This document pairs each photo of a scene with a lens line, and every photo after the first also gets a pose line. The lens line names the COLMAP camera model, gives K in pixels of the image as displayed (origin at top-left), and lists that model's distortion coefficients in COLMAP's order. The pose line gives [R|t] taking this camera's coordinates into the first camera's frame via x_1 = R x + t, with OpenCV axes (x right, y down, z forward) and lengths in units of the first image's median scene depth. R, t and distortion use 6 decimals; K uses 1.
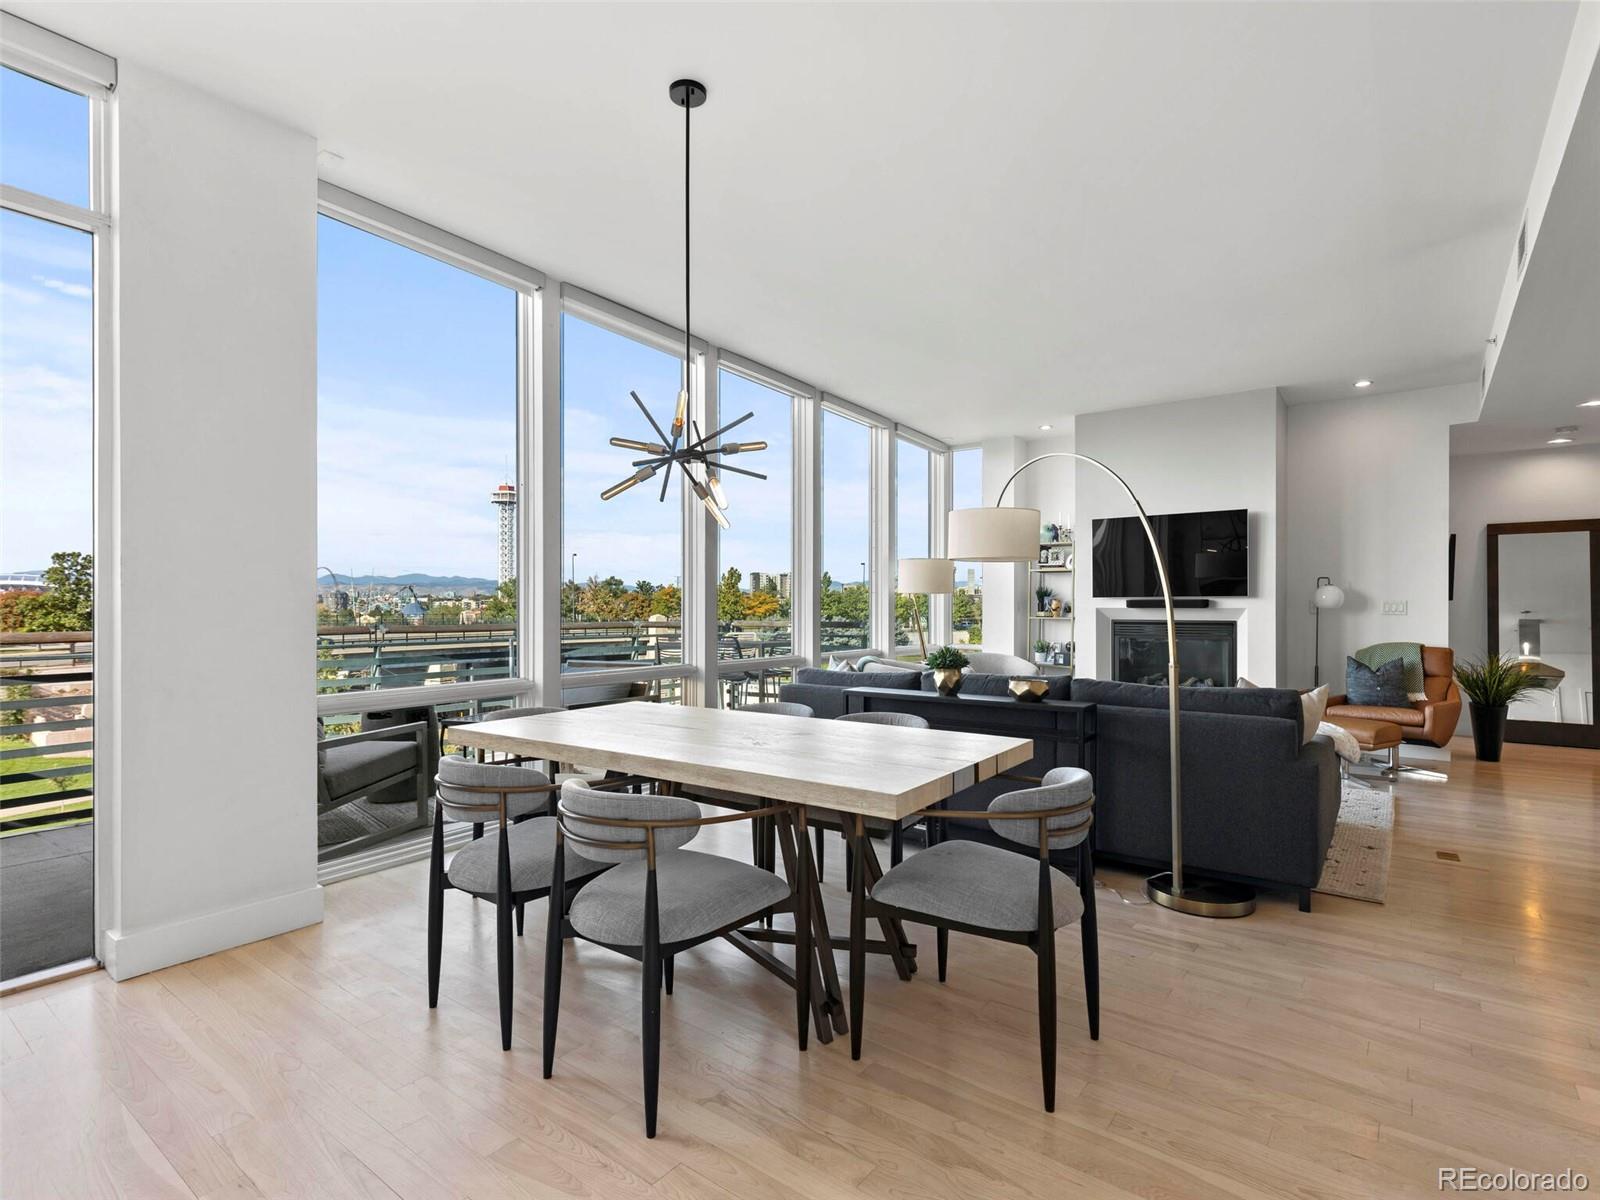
lens RADIAL K [[805.1, 0, 799.1], [0, 805.1, 606.7], [0, 0, 1]] dist [0.002384, -0.000065]
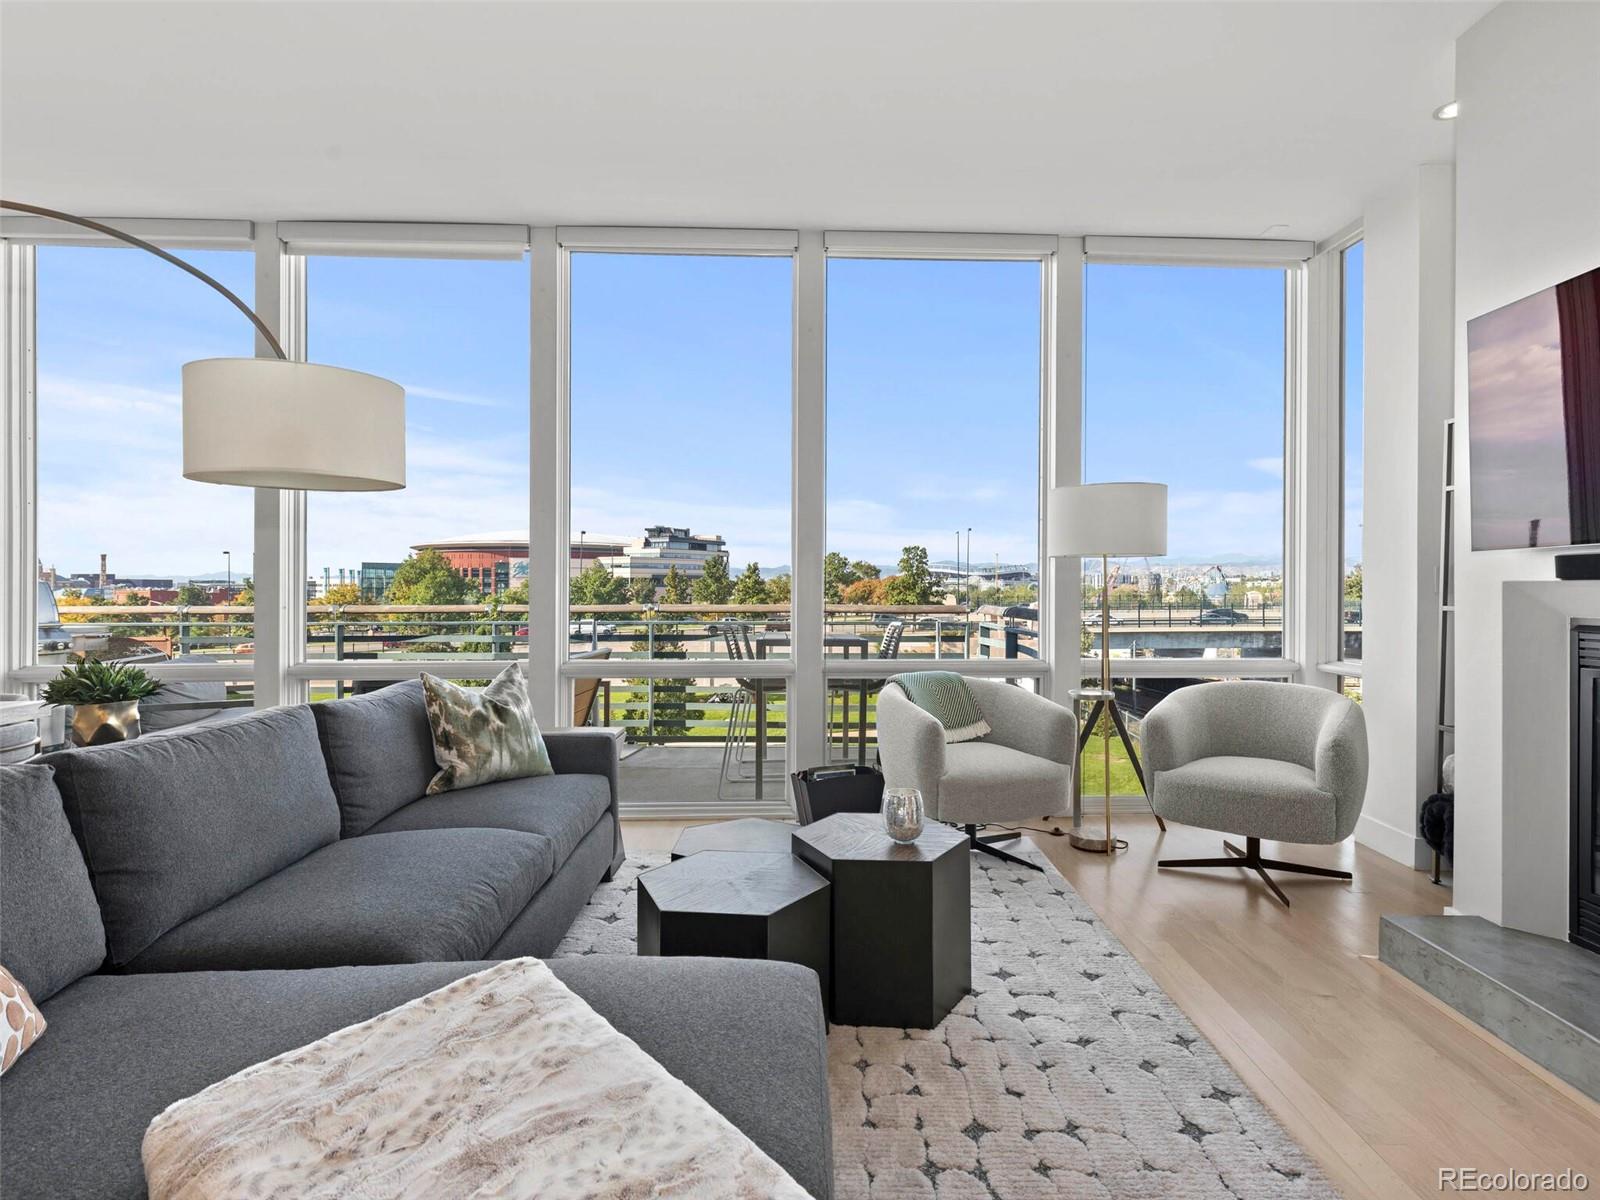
lens RADIAL K [[805.1, 0, 807.0], [0, 805.1, 590.6], [0, 0, 1]] dist [0.002384, -0.000065]
pose [[0.595634, -0.000246, -0.803256, 0.463949], [0.003699, 0.999990, 0.002436, 0.003405], [0.803248, -0.004422, 0.595629, 0.563298]]
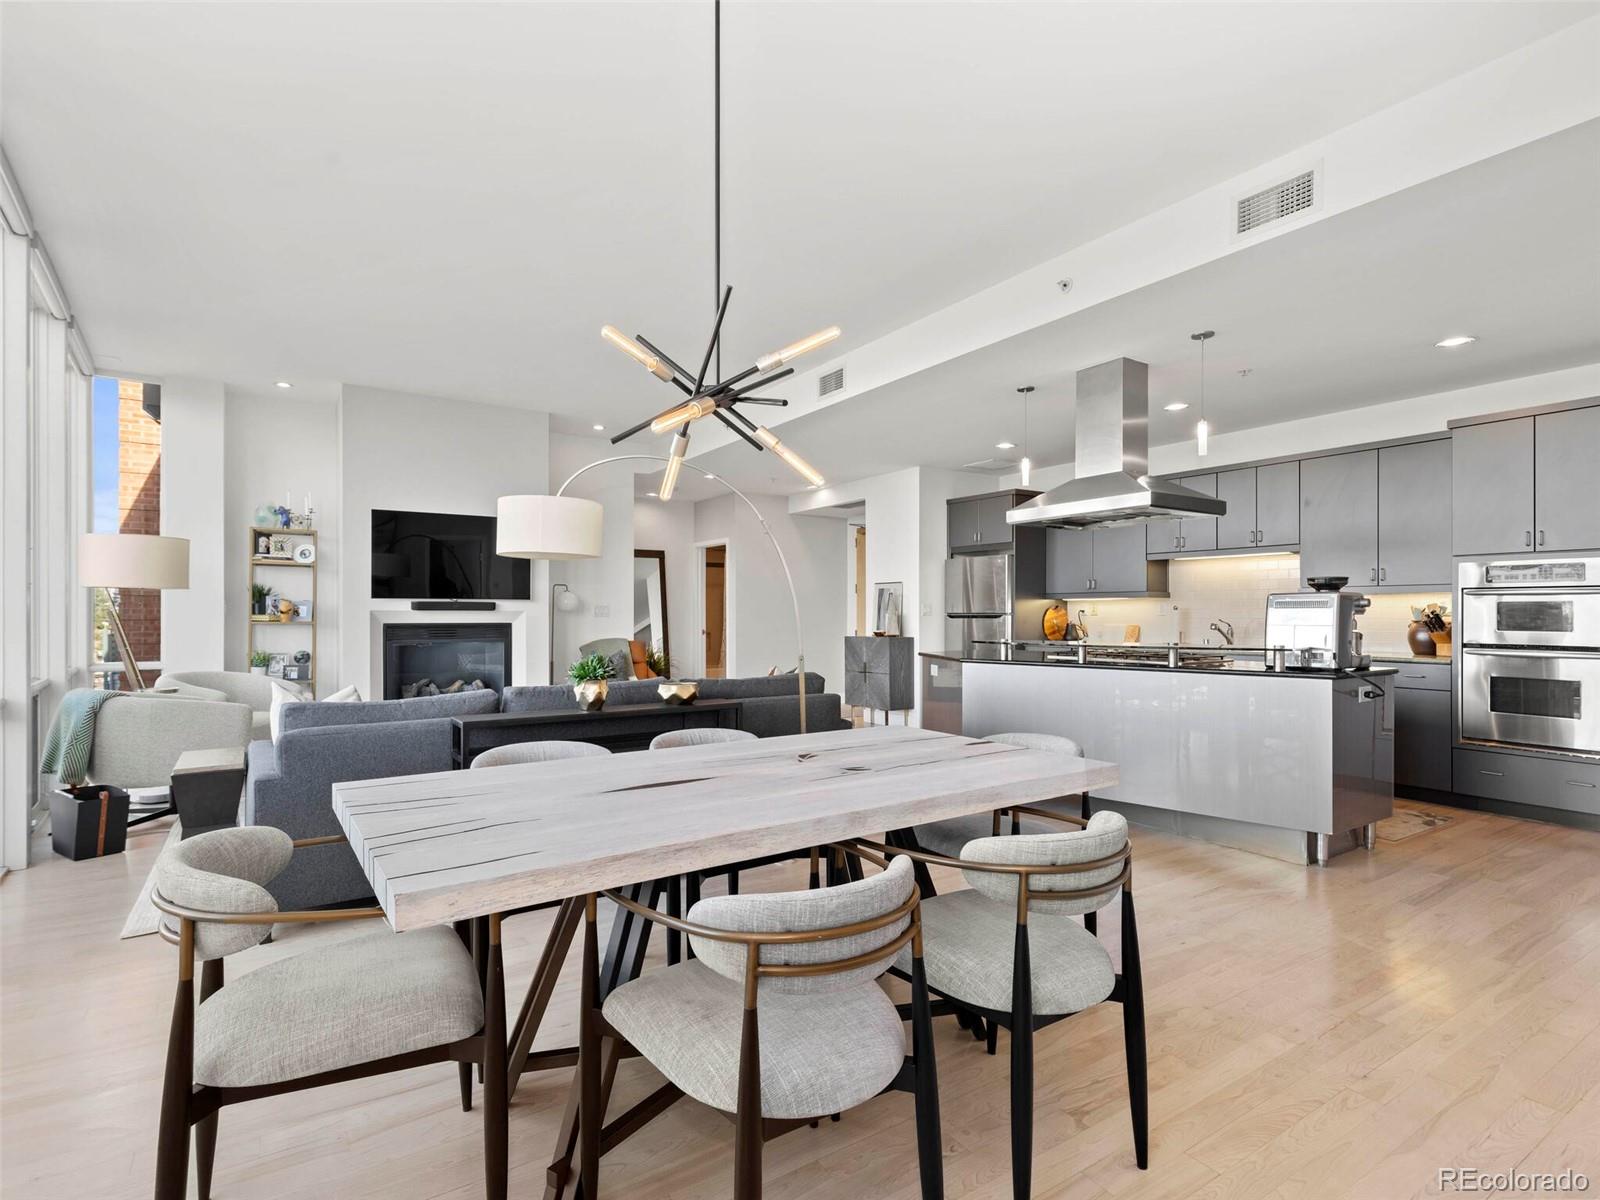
lens RADIAL K [[805.1, 0, 802.8], [0, 805.1, 603.1], [0, 0, 1]] dist [0.002384, -0.000065]
pose [[0.331286, 0.010529, 0.943472, -0.301505], [-0.003656, 0.999945, -0.009876, 0.000623], [-0.943523, -0.000178, 0.331306, 0.263759]]
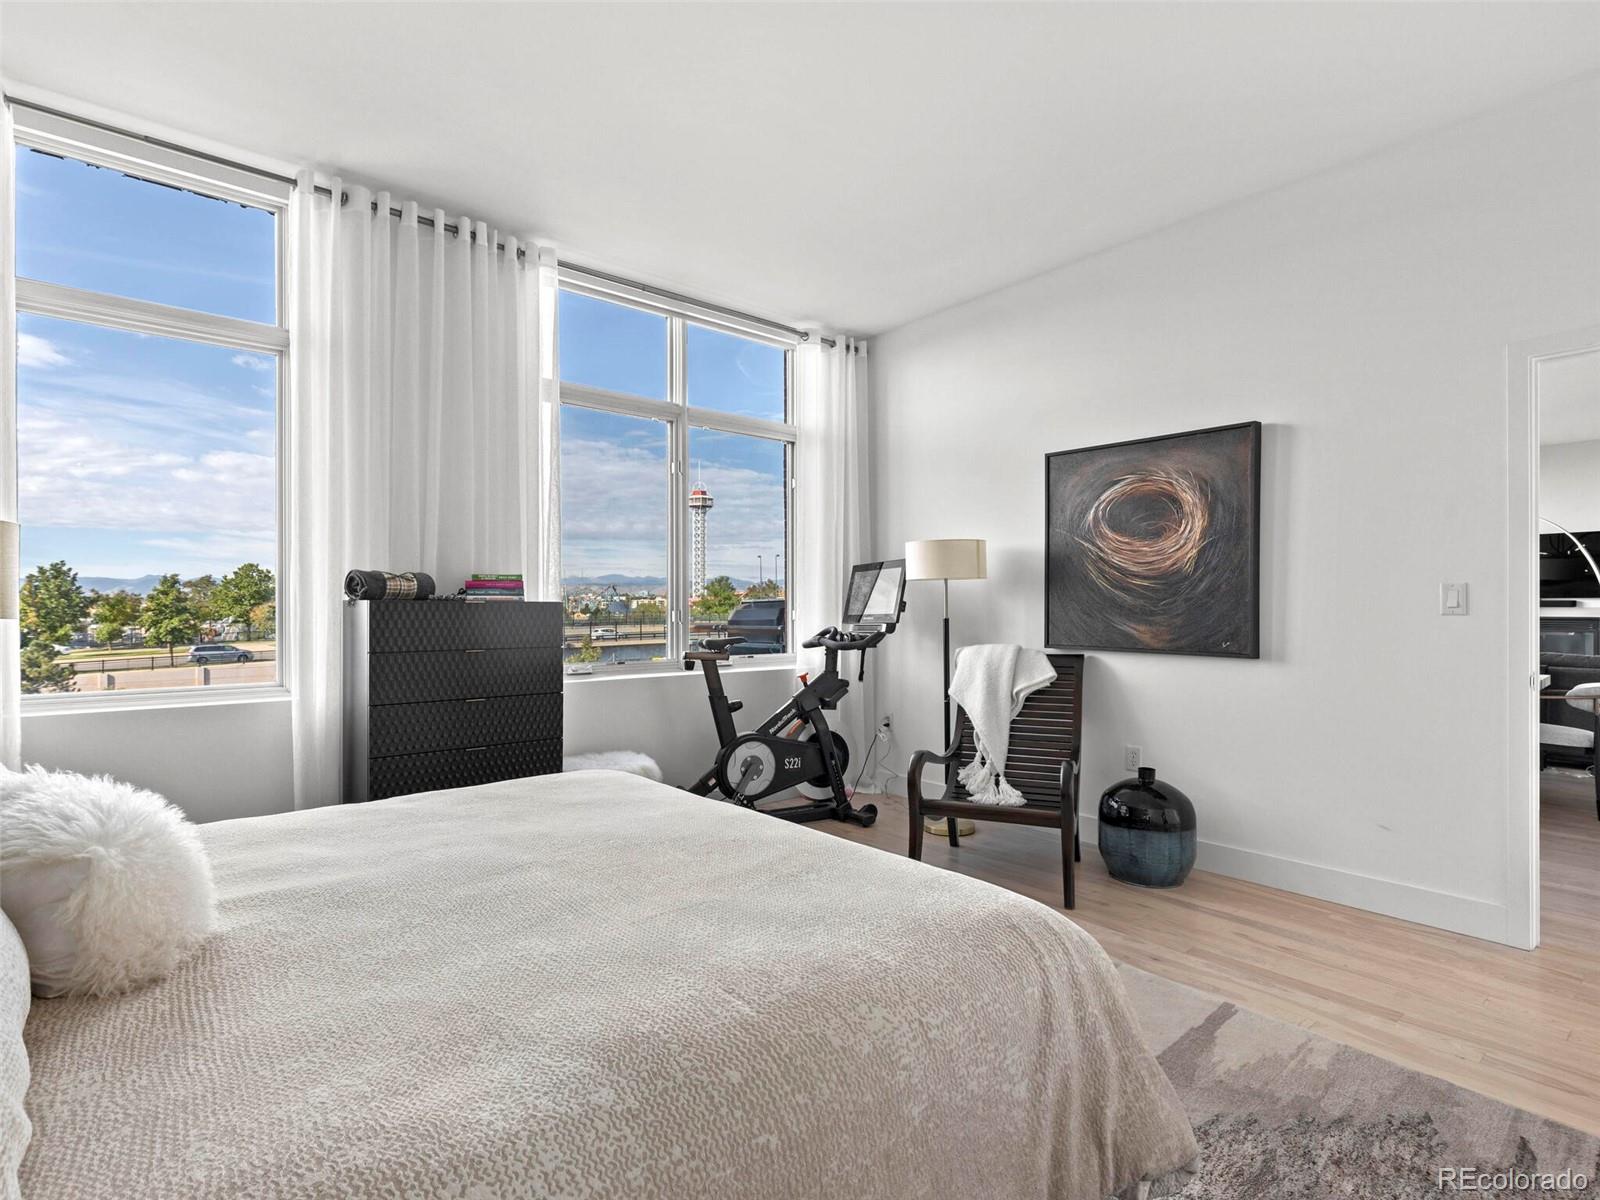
lens RADIAL K [[805.1, 0, 797.7], [0, 805.1, 605.7], [0, 0, 1]] dist [0.002384, -0.000065]
pose [[0.976690, -0.002602, -0.214639, -0.380435], [0.003116, 0.999993, 0.002057, -0.004750], [0.214633, -0.002678, 0.976691, -0.492692]]
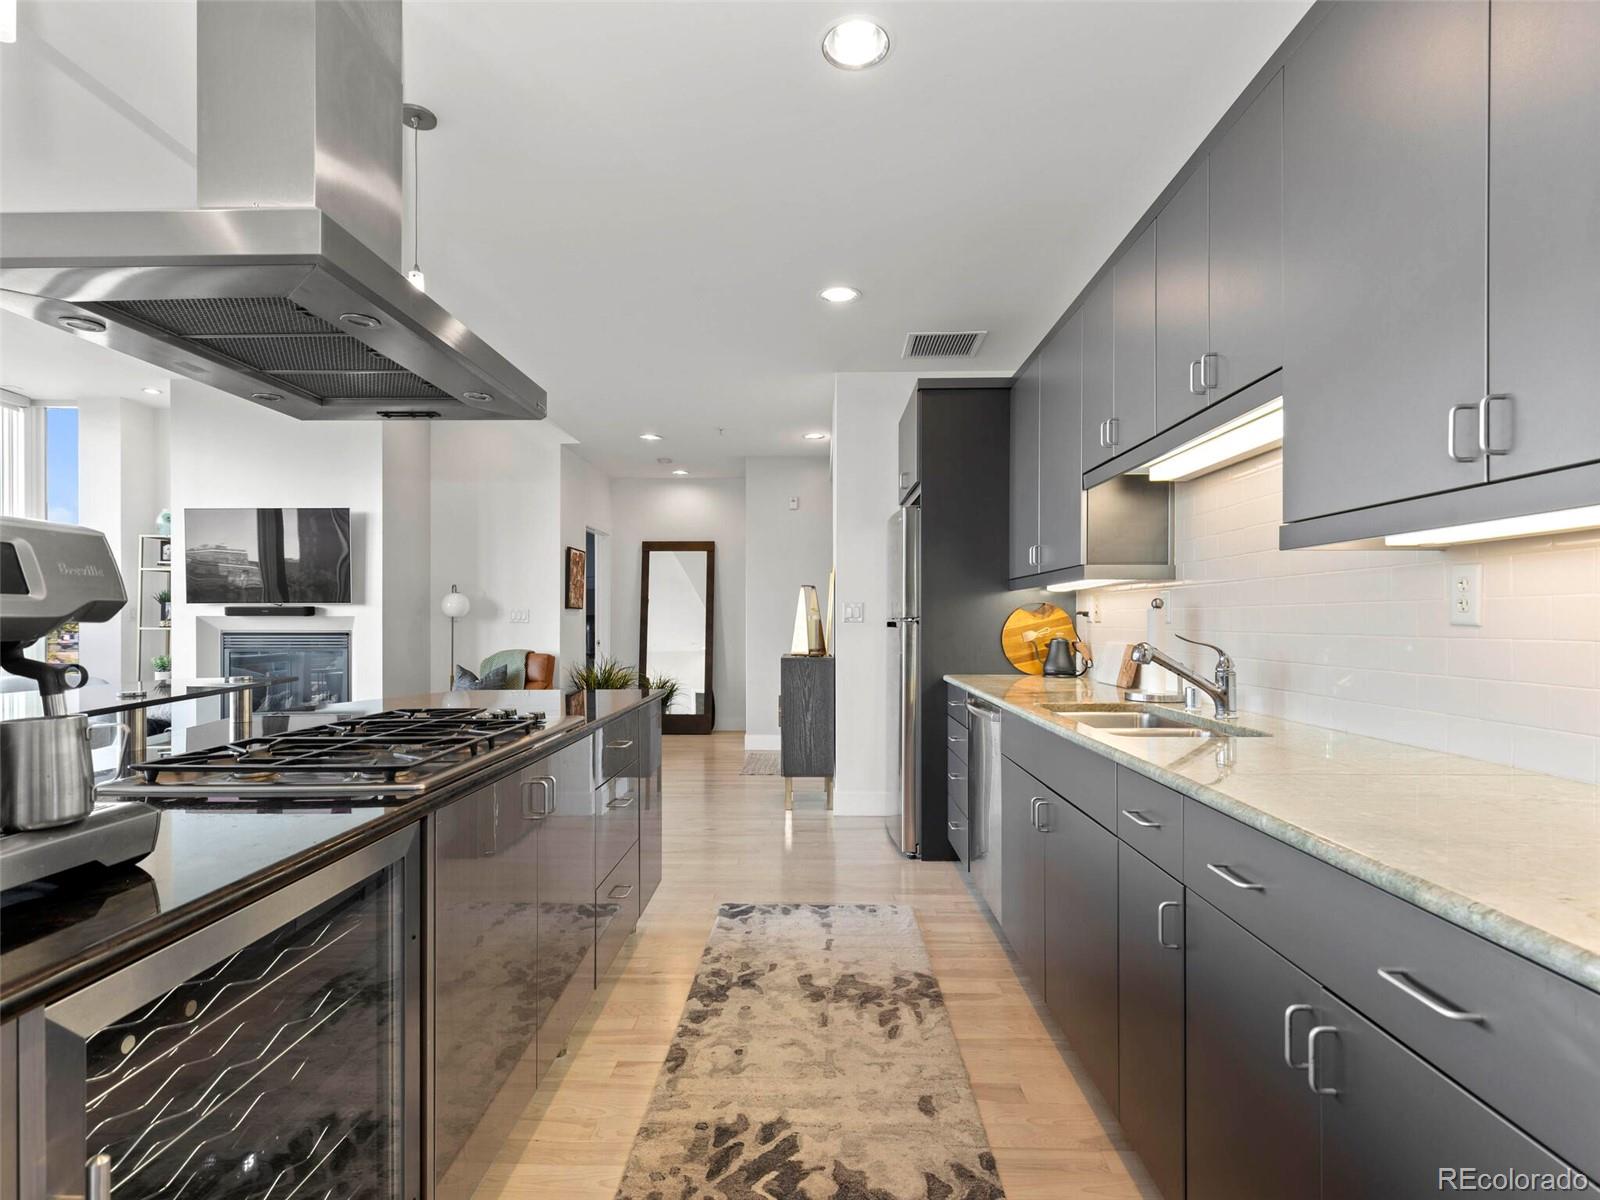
lens RADIAL K [[805.1, 0, 799.3], [0, 805.1, 611.2], [0, 0, 1]] dist [0.002384, -0.000065]
pose [[0.806234, 0.002877, 0.591590, 0.377093], [0.000180, 0.999987, -0.005109, 0.000714], [-0.591597, 0.004225, 0.806223, -0.037828]]
